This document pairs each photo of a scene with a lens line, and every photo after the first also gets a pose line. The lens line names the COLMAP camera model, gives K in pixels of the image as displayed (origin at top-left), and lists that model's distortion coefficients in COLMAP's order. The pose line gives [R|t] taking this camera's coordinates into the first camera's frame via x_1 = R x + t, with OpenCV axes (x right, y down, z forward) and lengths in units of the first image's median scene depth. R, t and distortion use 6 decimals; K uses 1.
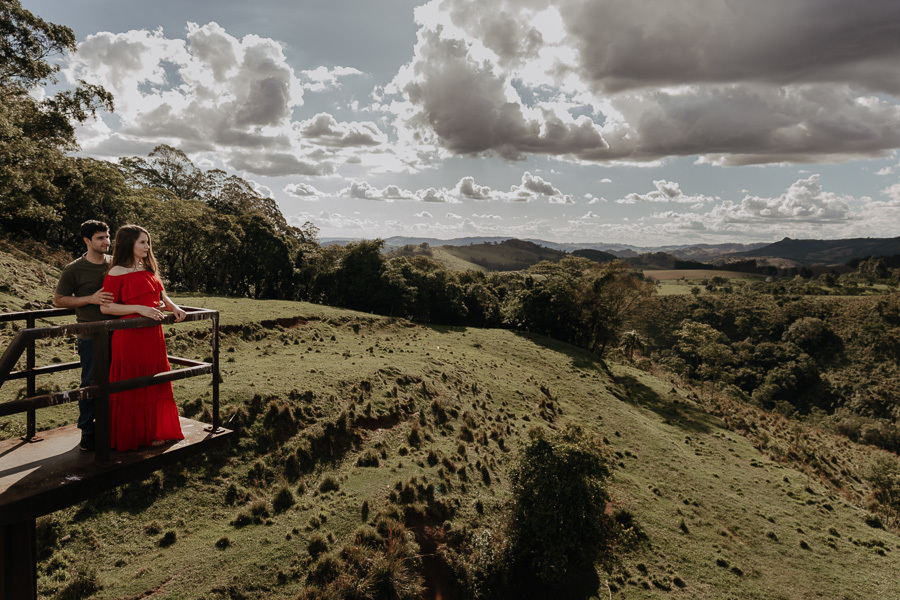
lens RADIAL K [[624.6, 0, 450.0], [0, 624.6, 300.0], [0, 0, 1]] dist [0.008346, 0.003642]
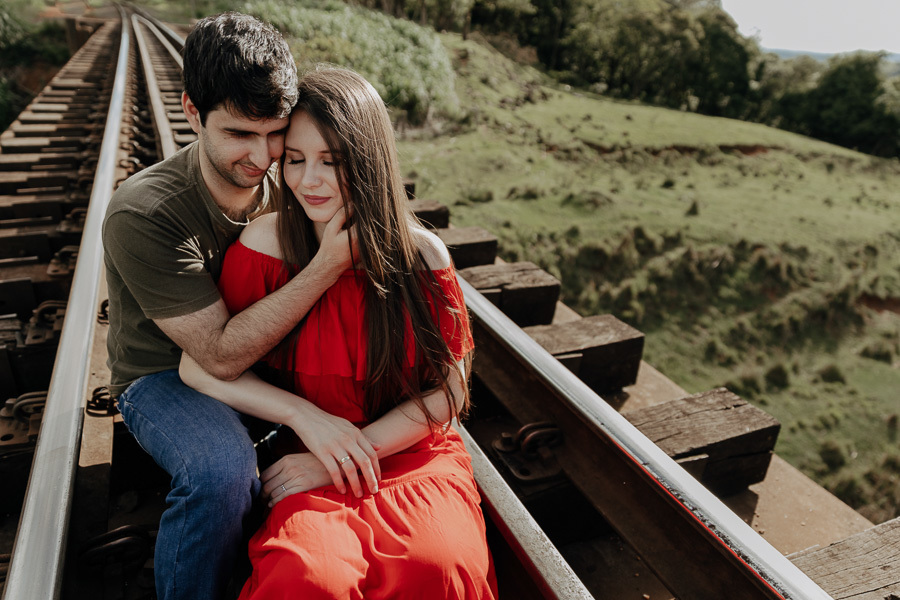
lens RADIAL K [[624.6, 0, 450.0], [0, 624.6, 300.0], [0, 0, 1]] dist [0.008346, 0.003642]
pose [[0.815012, 0.262958, -0.516342, -0.163699], [-0.103912, 0.942980, 0.316214, 0.003428], [0.570051, -0.204064, 0.795864, 0.083406]]
